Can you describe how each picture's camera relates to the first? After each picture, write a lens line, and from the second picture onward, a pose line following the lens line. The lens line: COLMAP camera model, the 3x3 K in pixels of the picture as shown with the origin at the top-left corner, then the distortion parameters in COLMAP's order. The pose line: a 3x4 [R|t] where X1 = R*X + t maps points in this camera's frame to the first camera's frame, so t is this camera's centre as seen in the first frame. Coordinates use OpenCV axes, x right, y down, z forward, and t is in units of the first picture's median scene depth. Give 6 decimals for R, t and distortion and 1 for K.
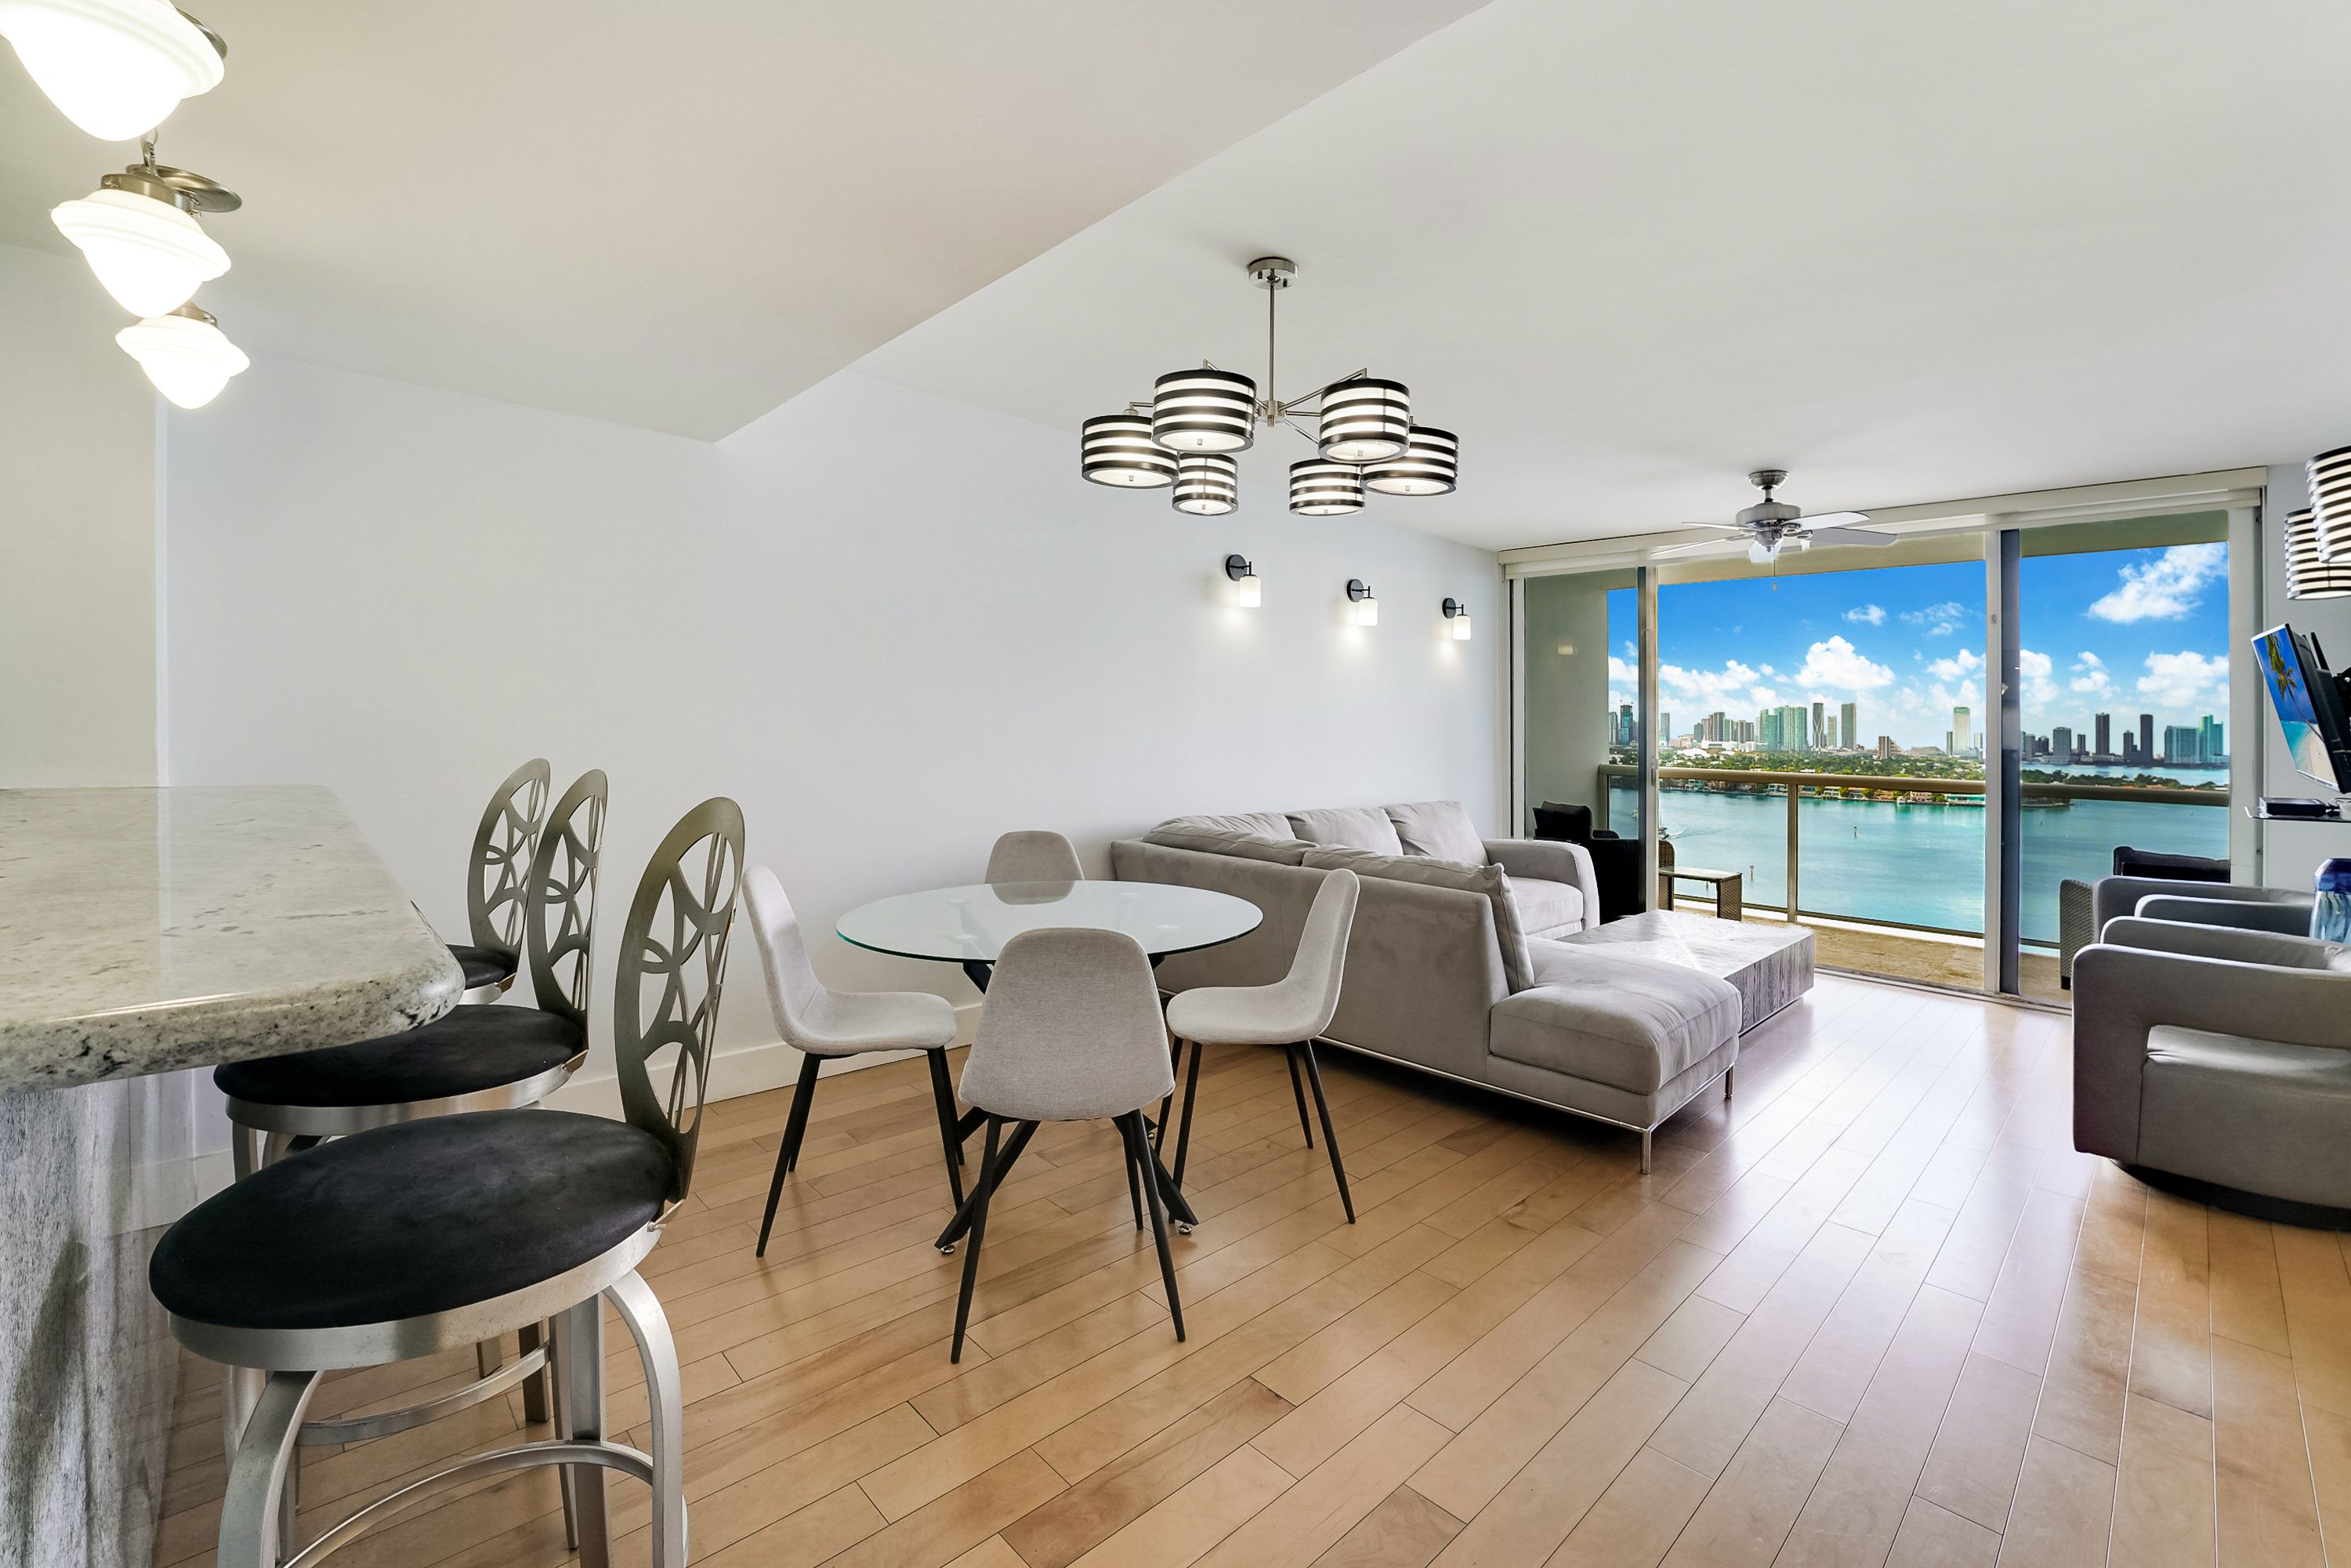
lens RADIAL K [[992.9, 0, 1178.0], [0, 992.9, 730.2], [0, 0, 1]] dist [0.000228, -0.000450]
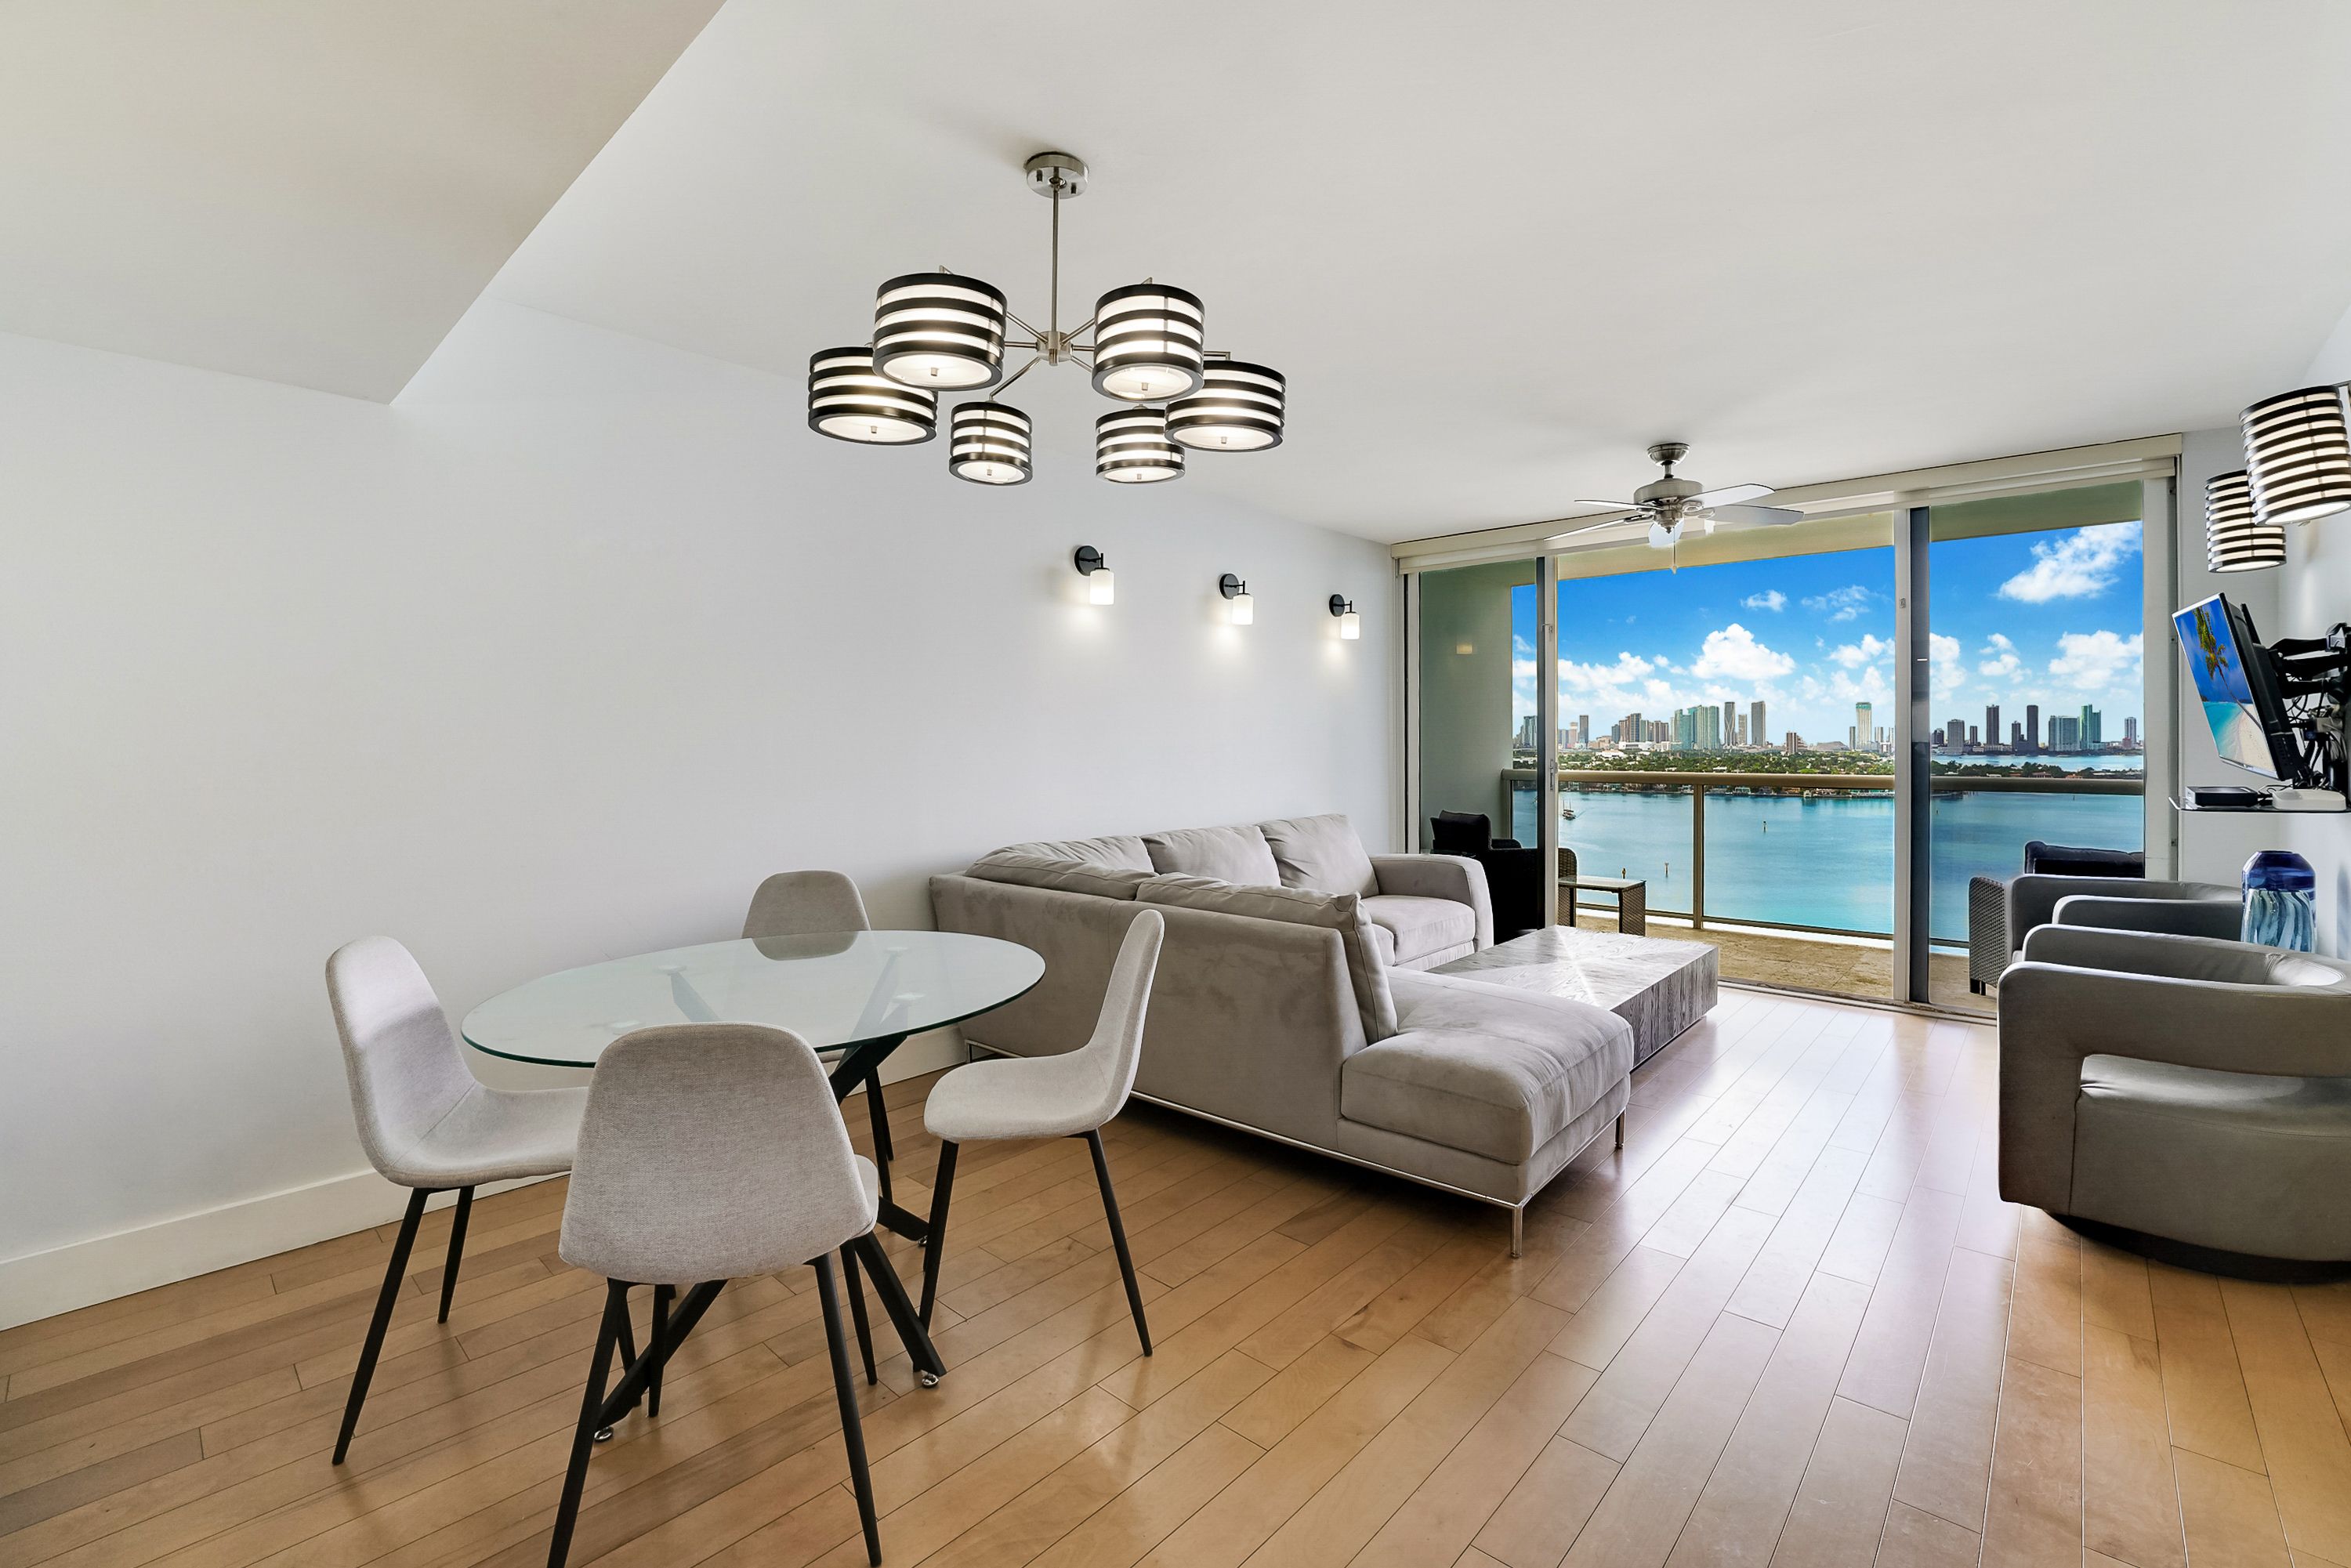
lens RADIAL K [[976.5, 0, 1175.5], [0, 976.5, 784.0], [0, 0, 1]] dist [-0.001461, -0.000048]
pose [[0.998103, -0.029480, 0.054053, 0.103780], [0.027292, 0.998795, 0.040782, 0.003021], [-0.055190, -0.039230, 0.997705, 0.143142]]
